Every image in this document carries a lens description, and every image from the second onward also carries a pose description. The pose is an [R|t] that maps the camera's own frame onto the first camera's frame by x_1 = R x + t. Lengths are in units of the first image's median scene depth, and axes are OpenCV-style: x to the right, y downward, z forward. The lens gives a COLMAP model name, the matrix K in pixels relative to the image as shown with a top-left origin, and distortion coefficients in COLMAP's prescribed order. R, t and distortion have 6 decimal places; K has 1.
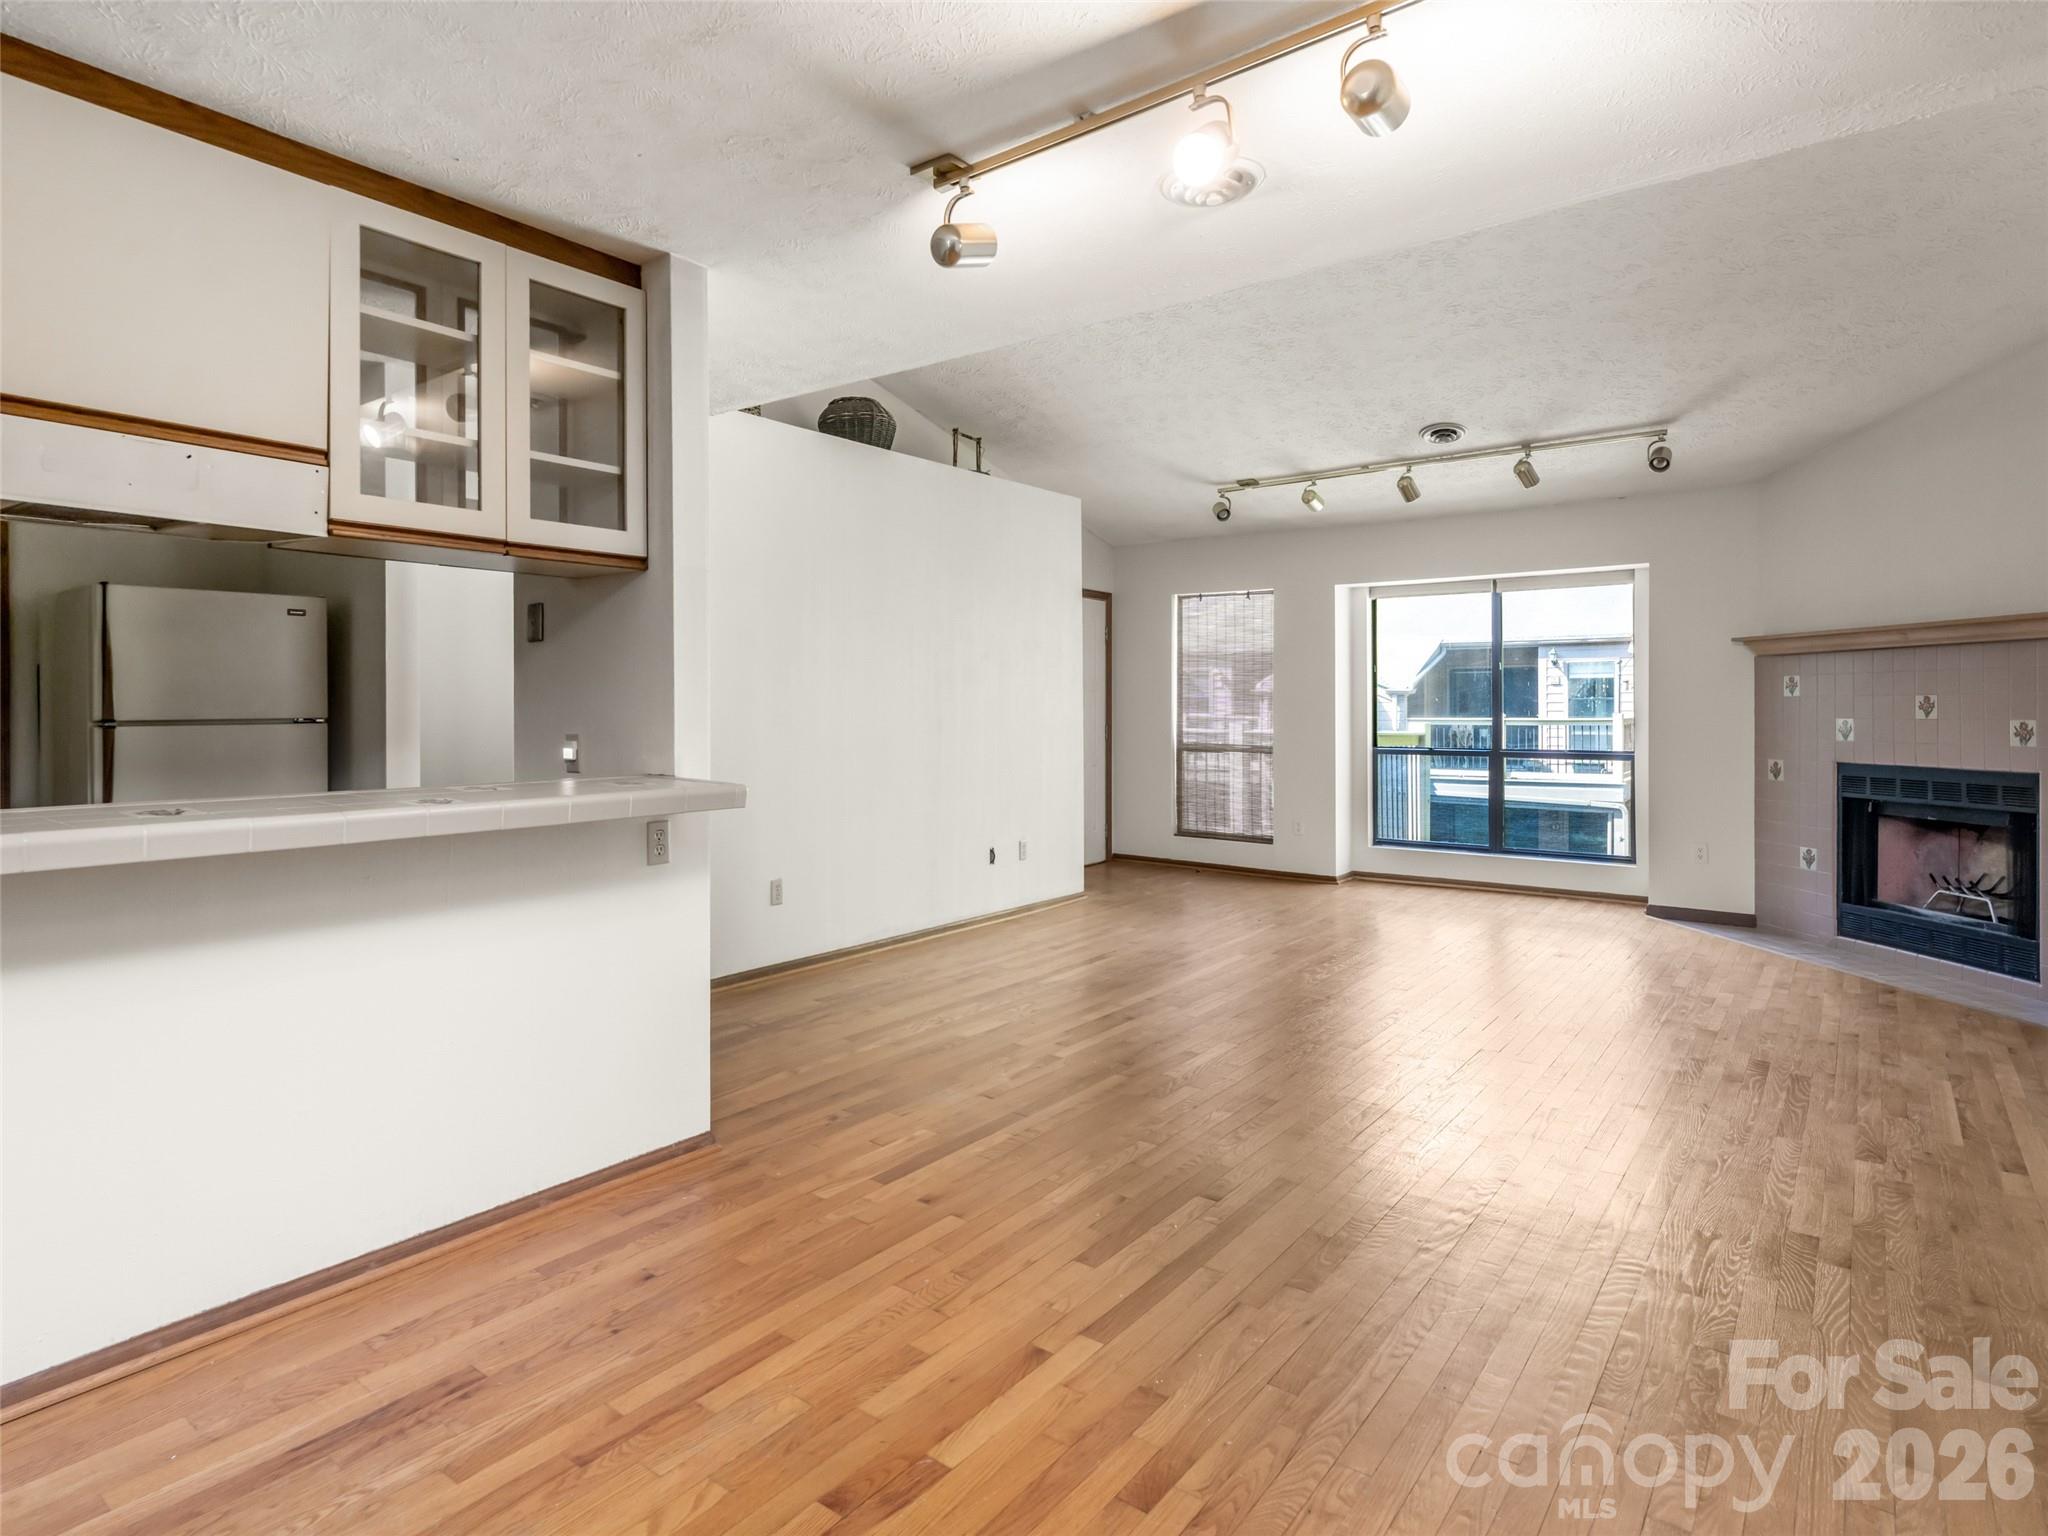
lens RADIAL K [[1169.8, 0, 908.0], [0, 1169.8, 708.5], [0, 0, 1]] dist [-0.001286, 0.001013]
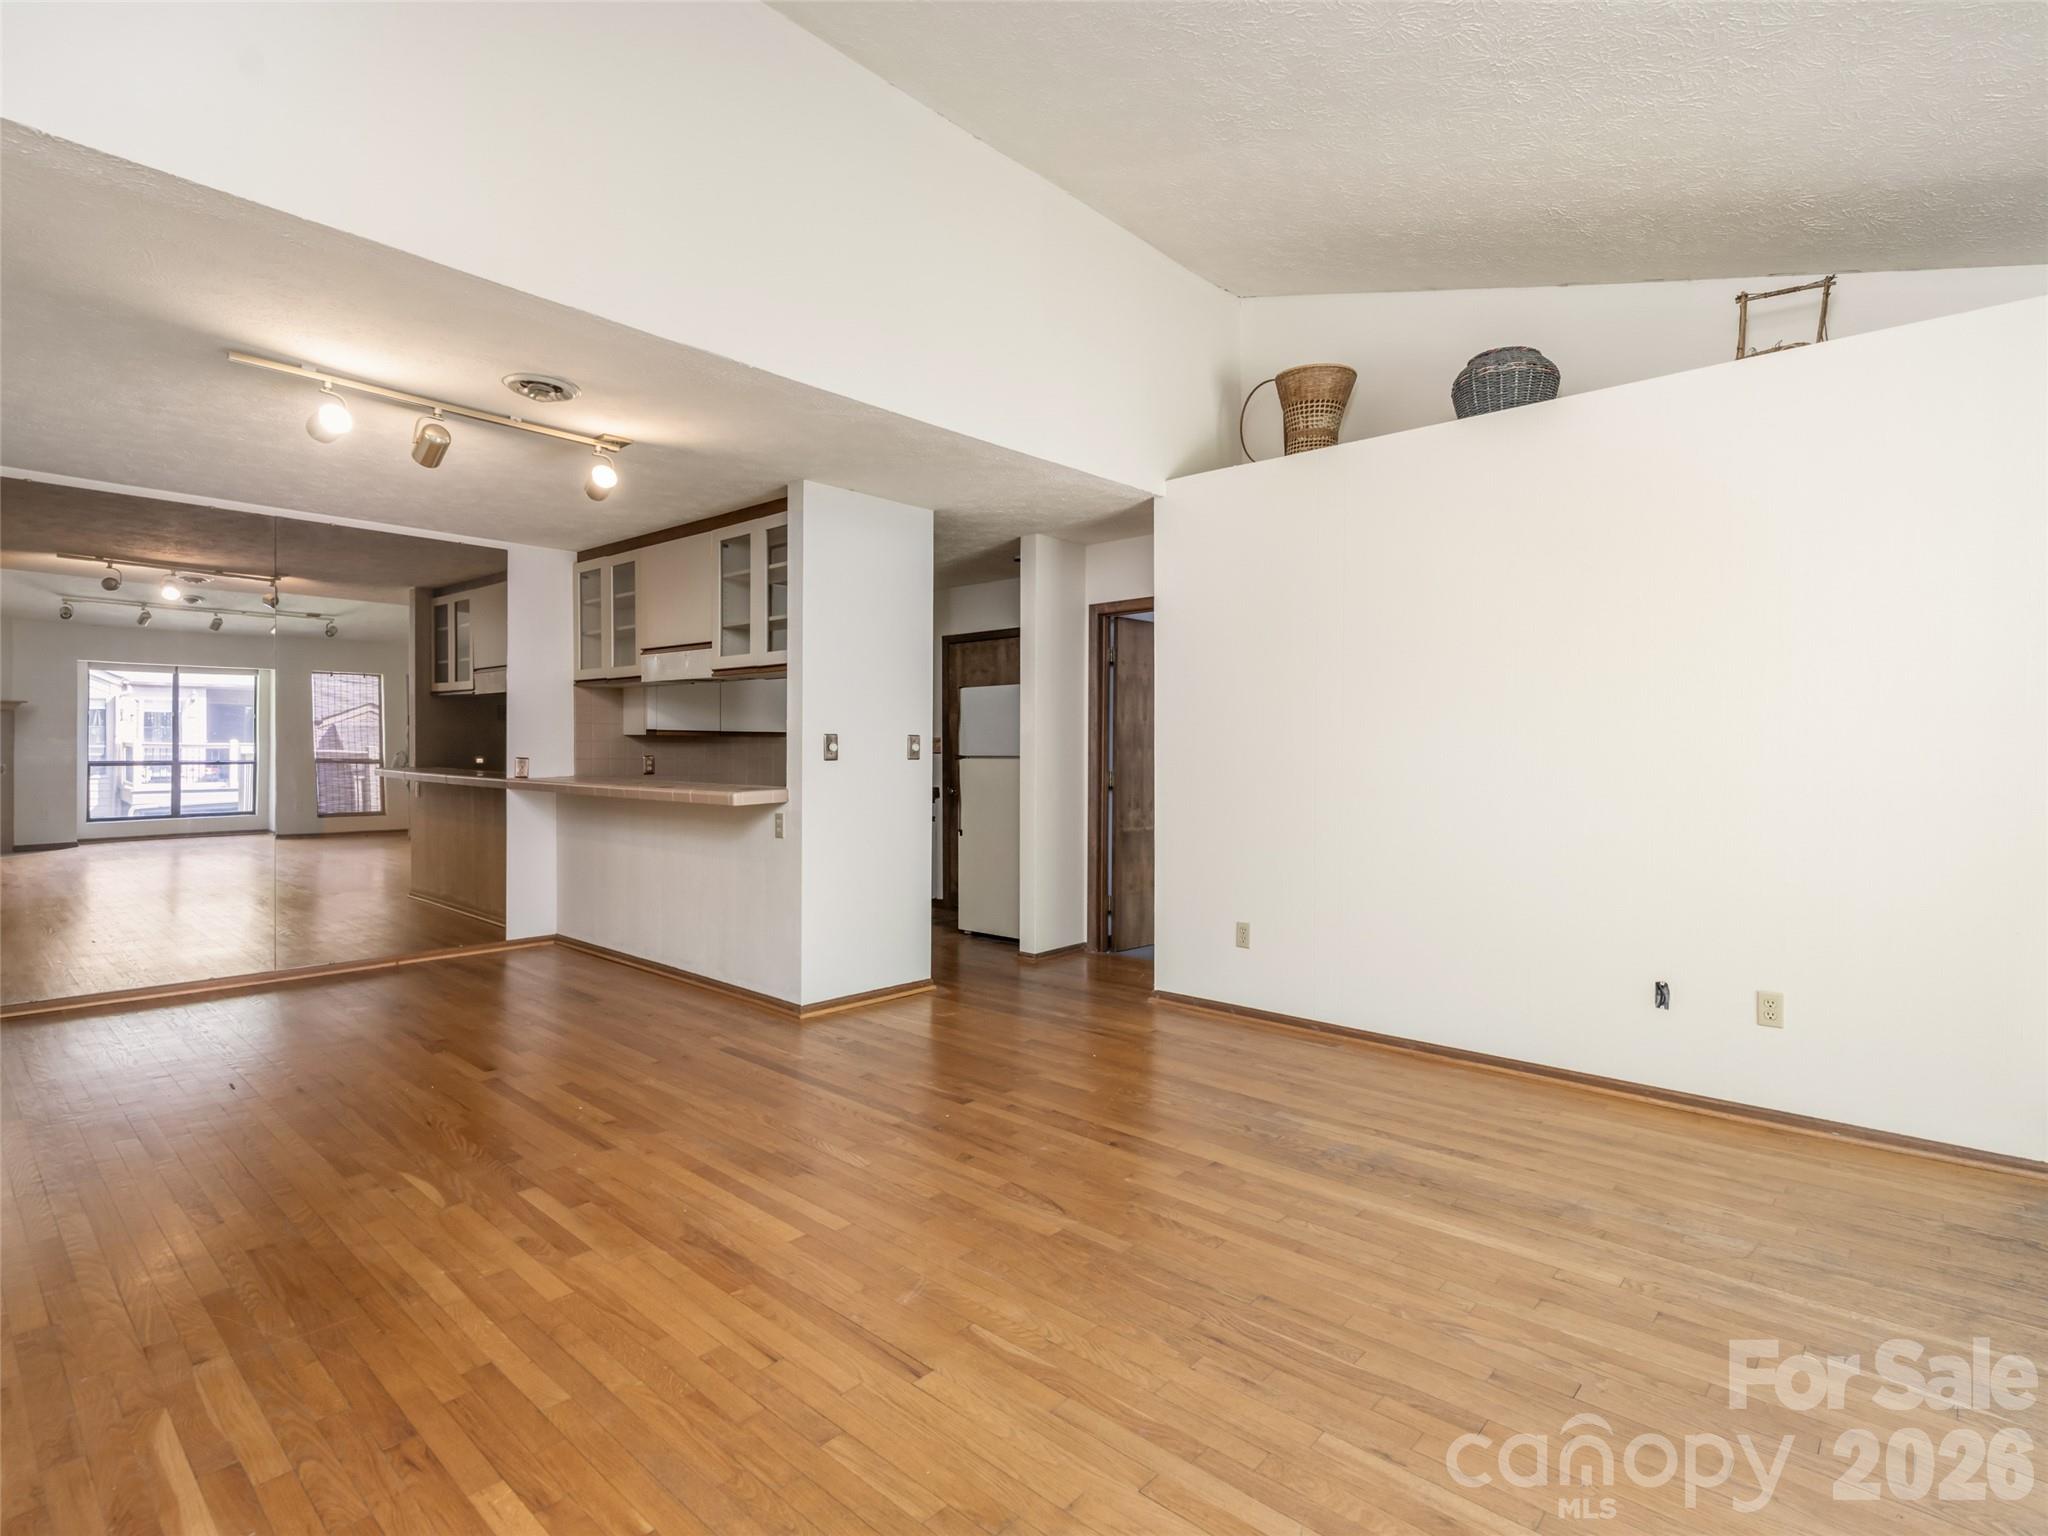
lens RADIAL K [[1024.6, 0, 1015.2], [0, 1024.6, 770.2], [0, 0, 1]] dist [0.003015, -0.000009]
pose [[-0.053646, 0.022699, -0.998302, 0.749376], [-0.004401, 0.999727, 0.022968, -0.003594], [0.998550, 0.005626, -0.053531, 0.823866]]
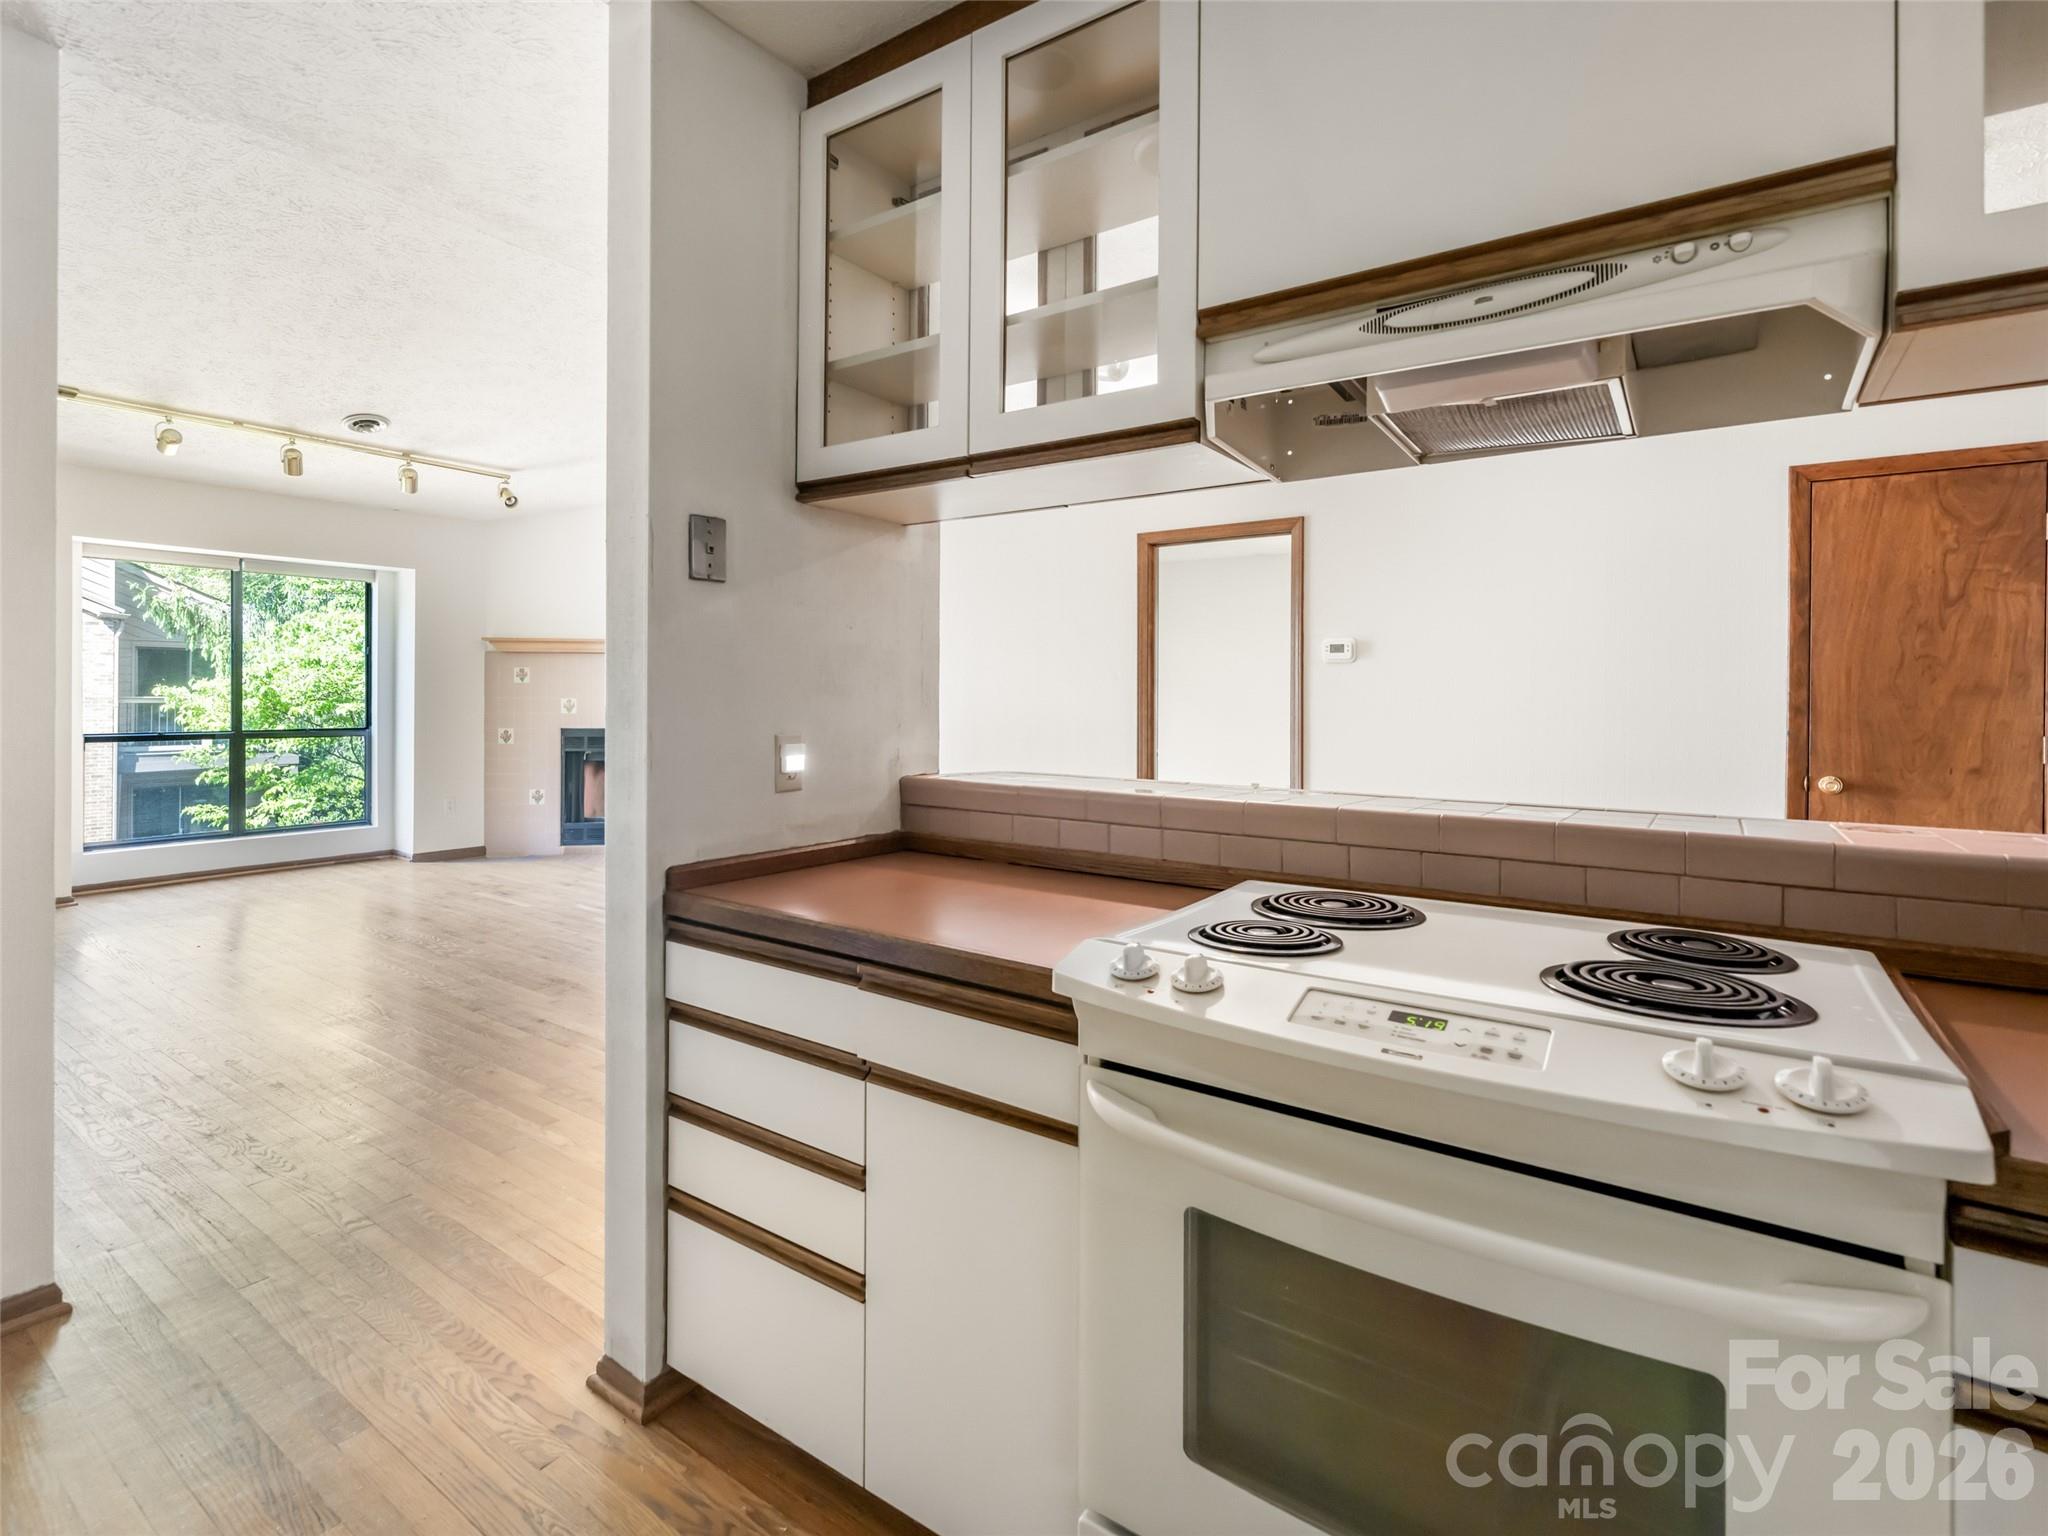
lens RADIAL K [[1024.6, 0, 978.6], [0, 1024.6, 694.8], [0, 0, 1]] dist [0.003015, -0.000009]
pose [[-0.057656, -0.001388, 0.998336, -0.555537], [-0.006531, 0.999978, 0.001013, -0.000575], [-0.998315, -0.006462, -0.057664, 0.594023]]
